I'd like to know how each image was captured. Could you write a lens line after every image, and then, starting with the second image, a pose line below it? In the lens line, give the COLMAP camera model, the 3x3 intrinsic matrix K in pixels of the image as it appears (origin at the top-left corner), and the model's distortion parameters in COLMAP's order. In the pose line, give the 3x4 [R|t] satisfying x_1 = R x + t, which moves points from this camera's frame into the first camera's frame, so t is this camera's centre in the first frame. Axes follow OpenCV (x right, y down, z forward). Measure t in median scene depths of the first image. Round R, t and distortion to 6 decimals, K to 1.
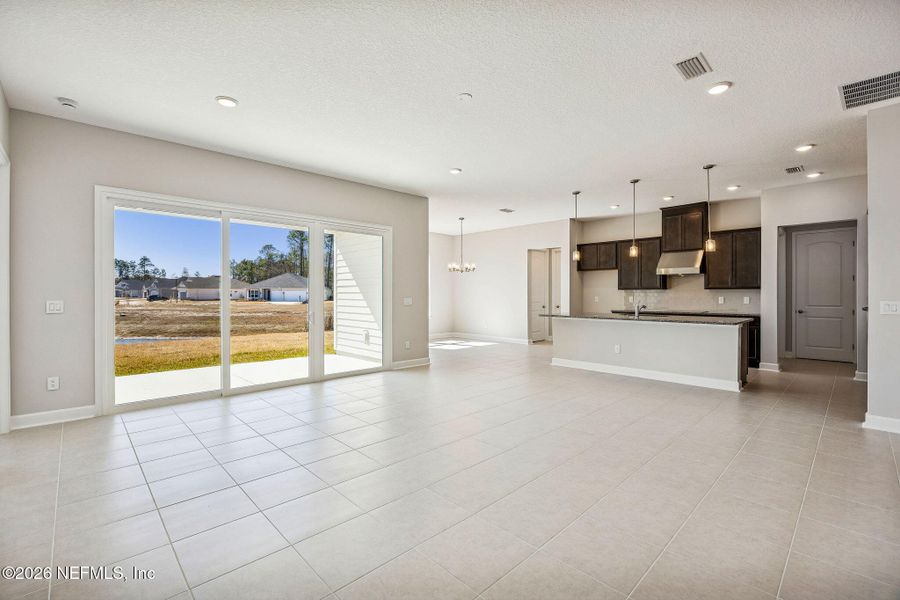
lens RADIAL K [[400.3, 0, 448.5], [0, 400.3, 297.0], [0, 0, 1]] dist [-0.000886, -0.000160]
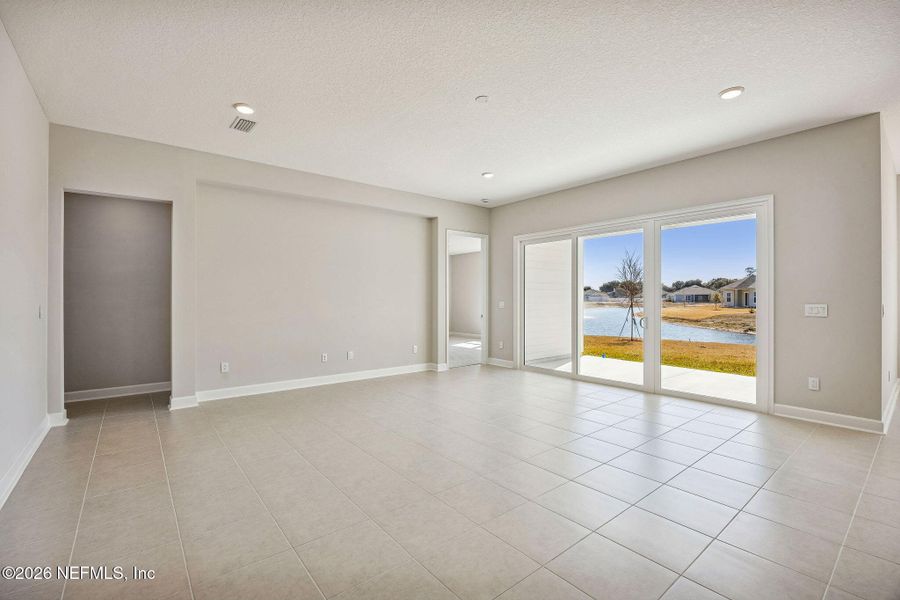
lens RADIAL K [[400.3, 0, 448.5], [0, 400.3, 297.0], [0, 0, 1]] dist [-0.000886, -0.000160]
pose [[-0.070198, -0.004427, -0.997523, 0.534183], [-0.006677, 0.999970, -0.003968, -0.002477], [0.997511, 0.006382, -0.070225, 0.509214]]
